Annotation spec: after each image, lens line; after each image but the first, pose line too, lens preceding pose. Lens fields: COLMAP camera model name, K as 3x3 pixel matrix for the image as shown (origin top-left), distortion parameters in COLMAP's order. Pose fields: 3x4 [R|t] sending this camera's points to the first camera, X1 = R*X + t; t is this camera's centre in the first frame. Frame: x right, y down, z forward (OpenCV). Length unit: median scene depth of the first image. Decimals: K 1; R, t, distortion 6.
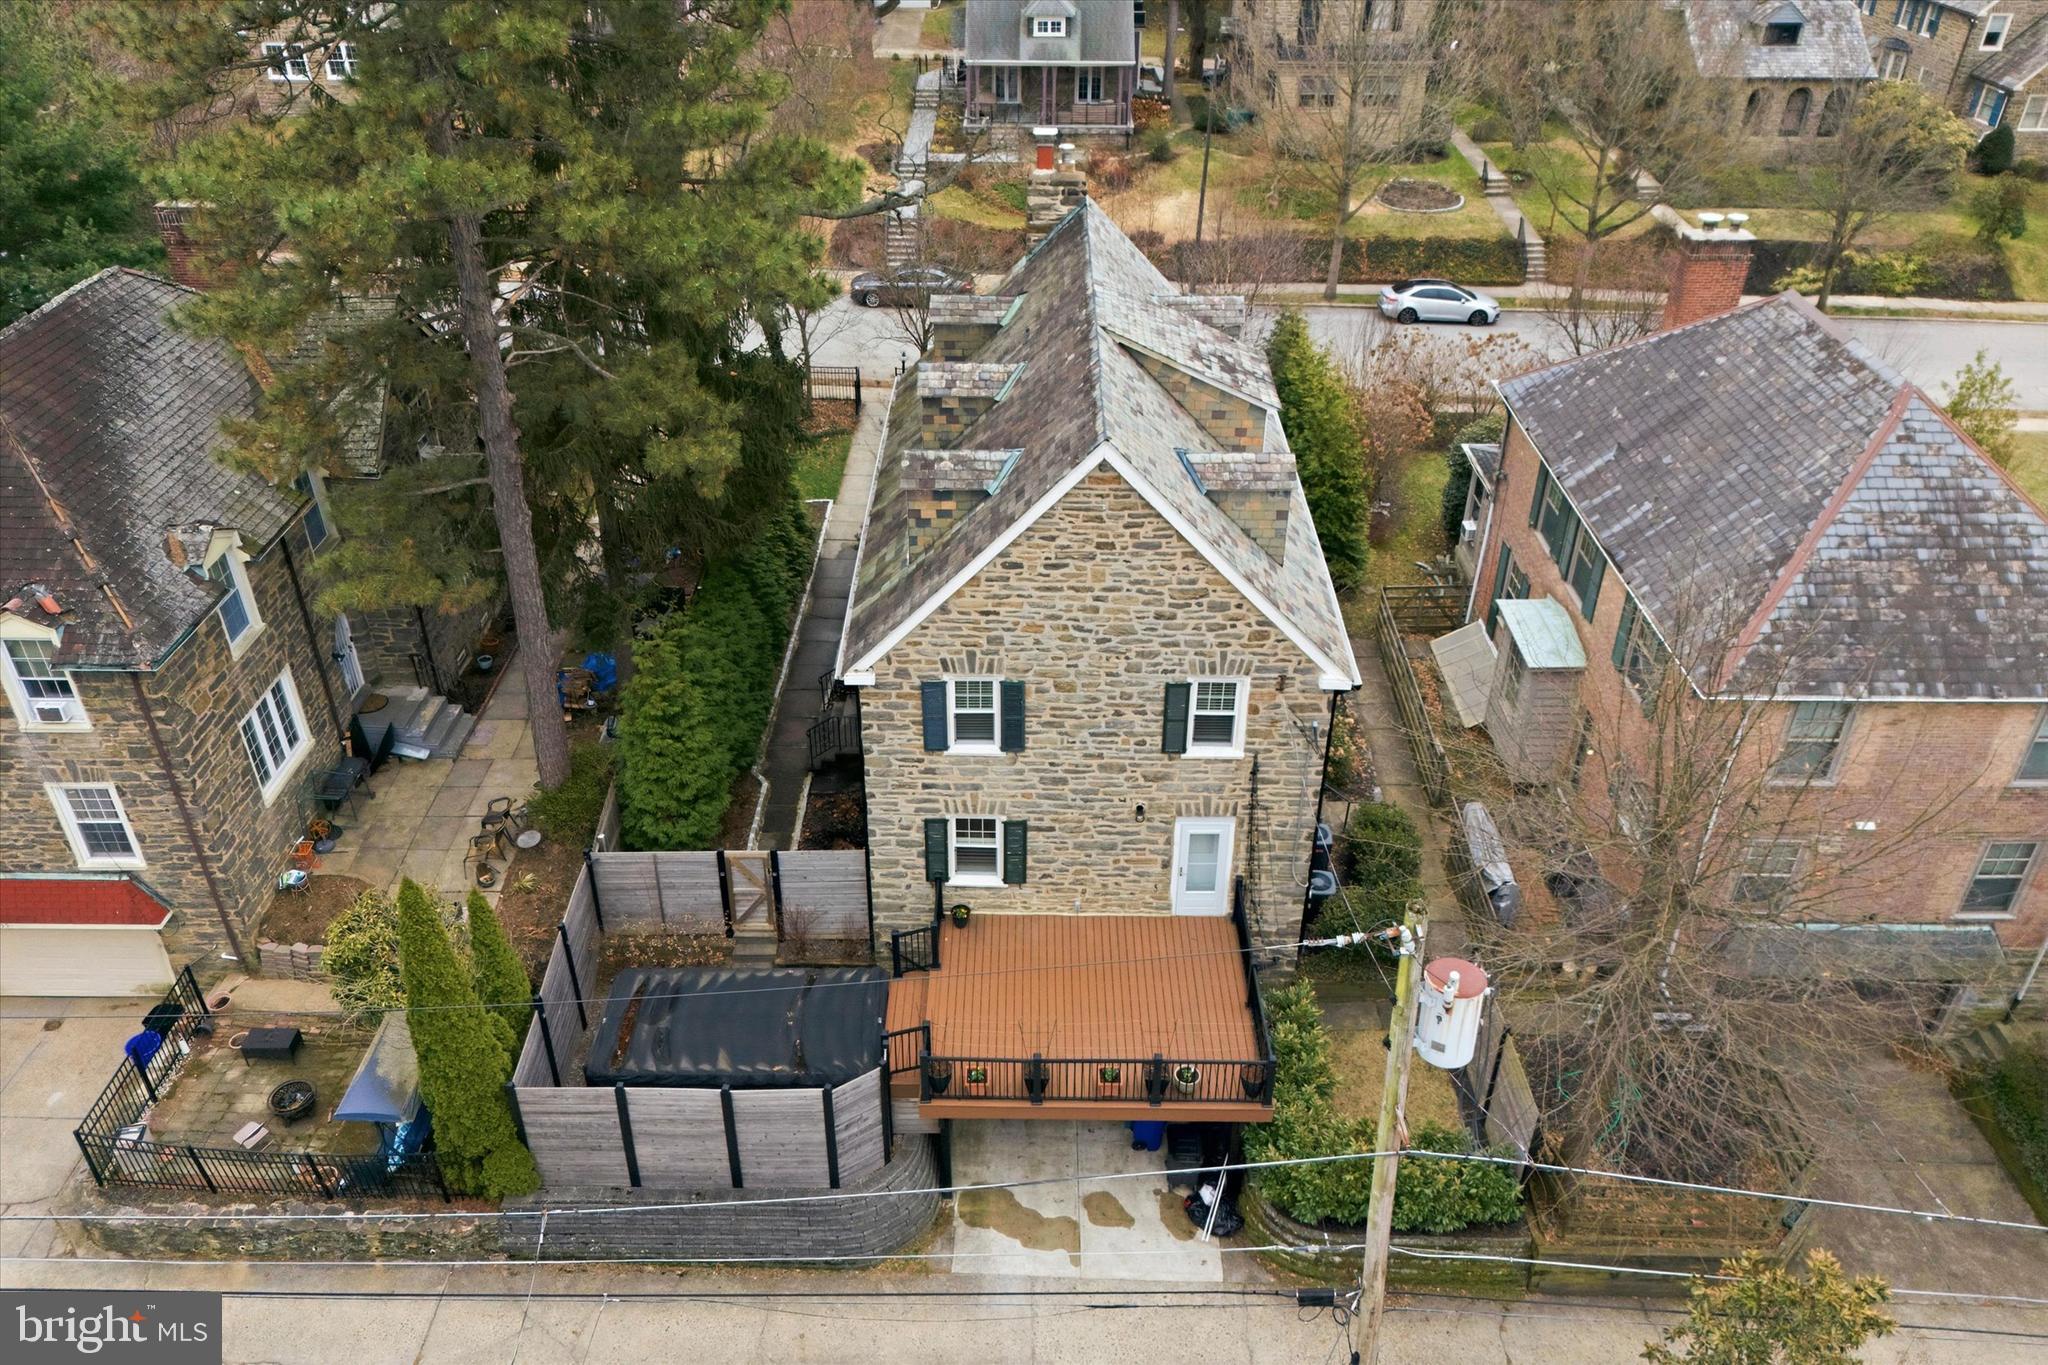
lens RADIAL K [[1512.2, 0, 1017.7], [0, 1512.2, 676.8], [0, 0, 1]] dist [0.118053, -0.113364]
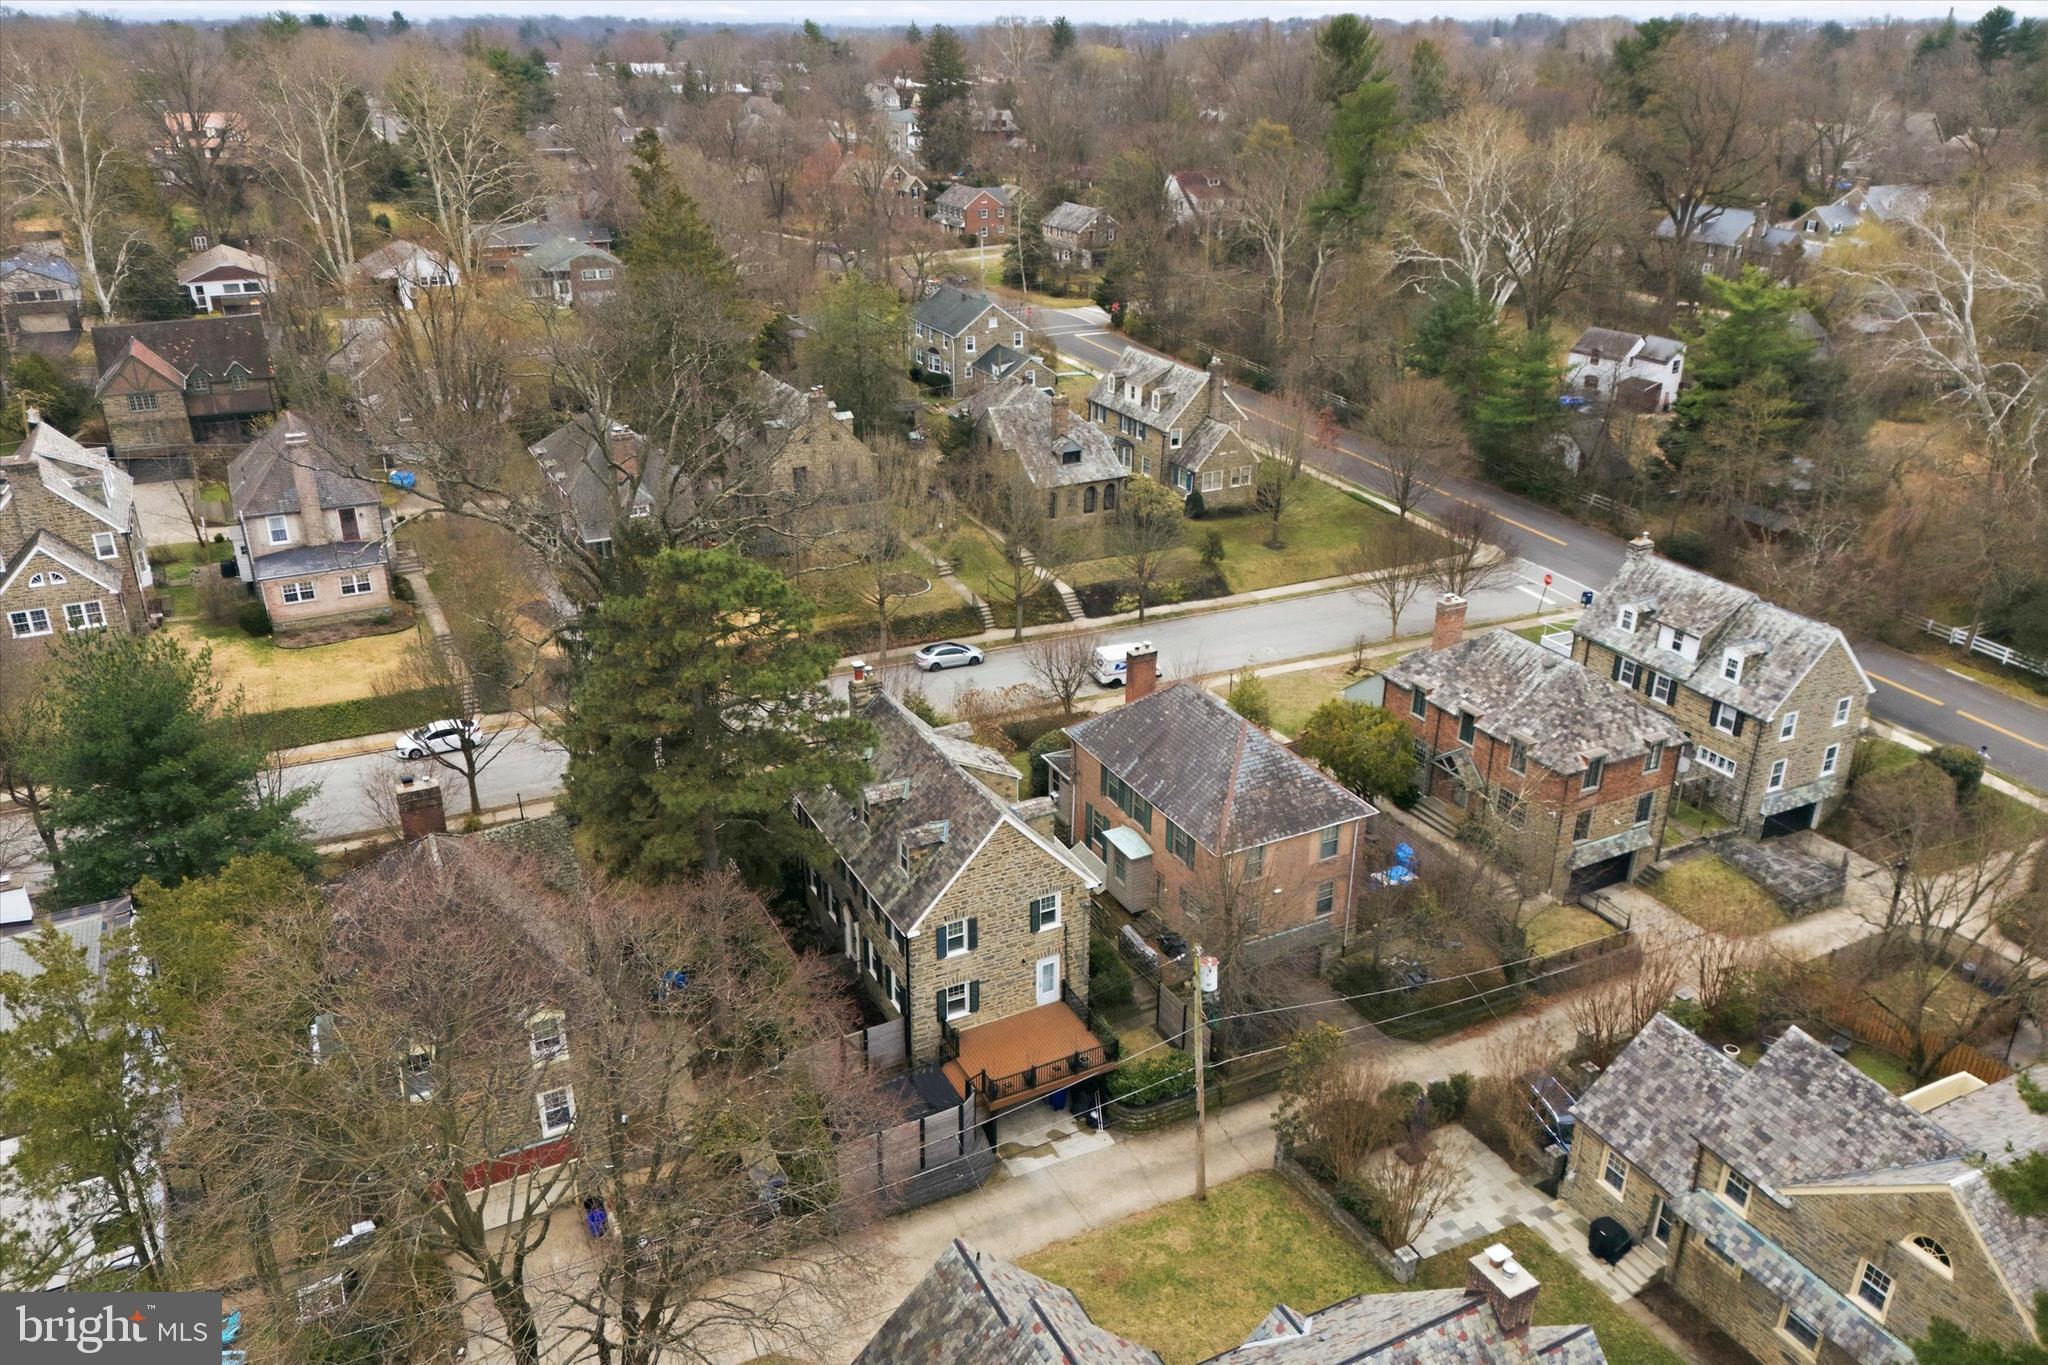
lens RADIAL K [[1512.2, 0, 1017.7], [0, 1512.2, 676.8], [0, 0, 1]] dist [0.118053, -0.113364]
pose [[0.889659, -0.189001, 0.415675, -0.787837], [0.251126, 0.962806, -0.099704, -0.097780], [-0.381370, 0.193090, 0.904032, -1.138364]]
